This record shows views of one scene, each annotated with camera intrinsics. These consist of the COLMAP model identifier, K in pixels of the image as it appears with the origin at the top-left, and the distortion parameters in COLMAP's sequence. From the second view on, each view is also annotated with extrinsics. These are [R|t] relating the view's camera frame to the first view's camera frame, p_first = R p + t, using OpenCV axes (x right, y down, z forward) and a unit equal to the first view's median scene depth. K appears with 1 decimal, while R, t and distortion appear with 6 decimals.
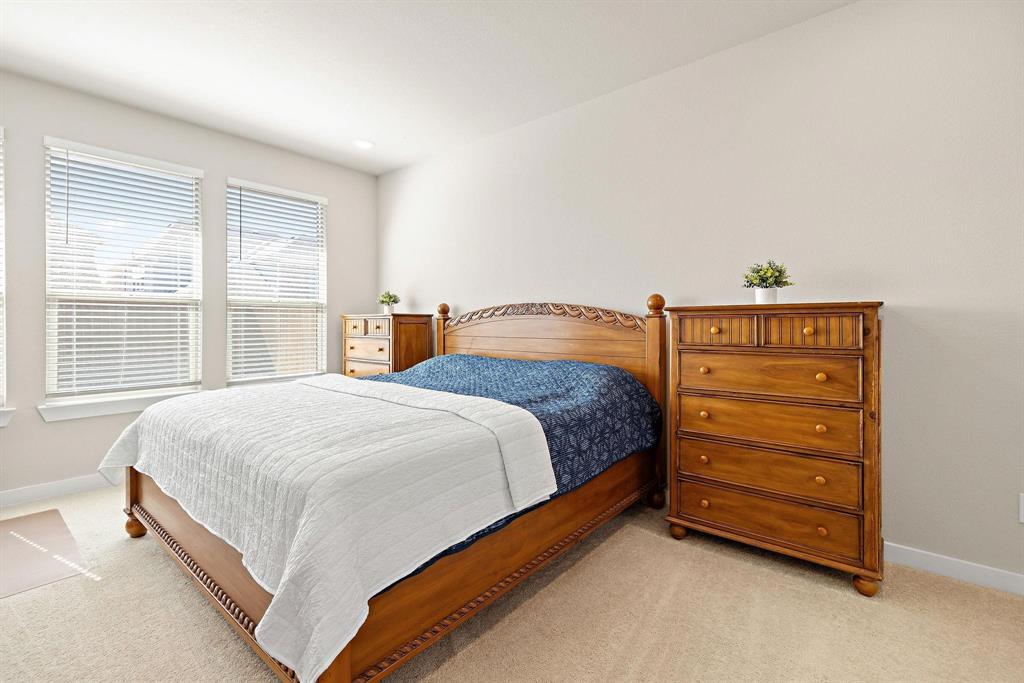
lens RADIAL K [[439.1, 0, 525.2], [0, 439.1, 315.2], [0, 0, 1]] dist [0.001535, -0.000237]
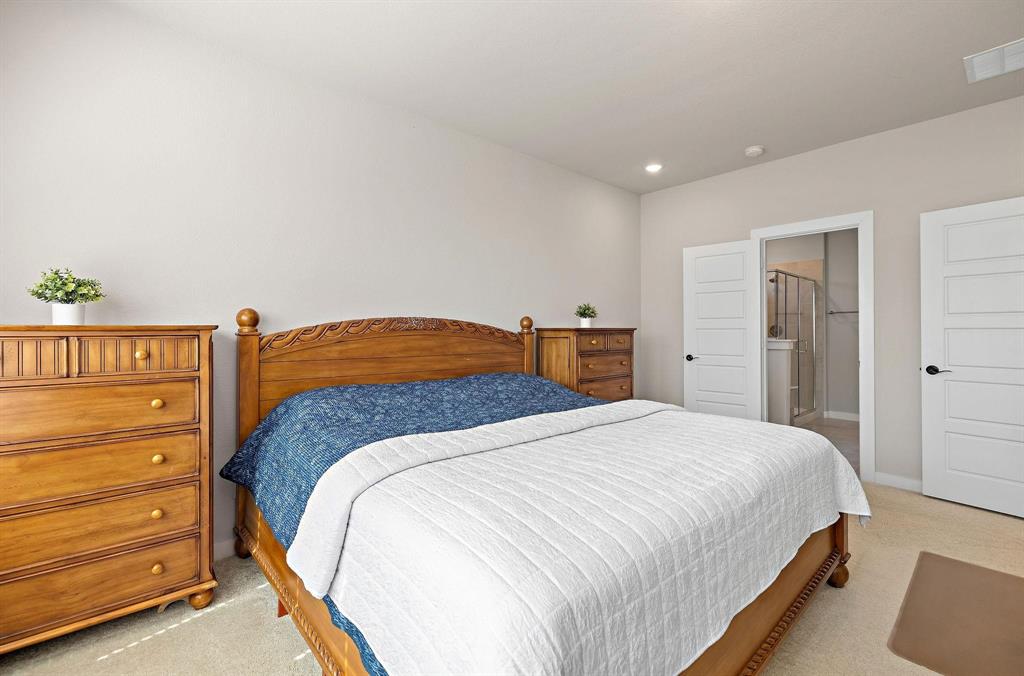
lens RADIAL K [[448.9, 0, 509.9], [0, 448.9, 340.9], [0, 0, 1]] dist [-0.003473, -0.000350]
pose [[0.166463, -0.003645, 0.986041, -0.295015], [-0.001780, 0.999990, 0.003997, 0.005298], [-0.986046, -0.002421, 0.166455, 0.227347]]
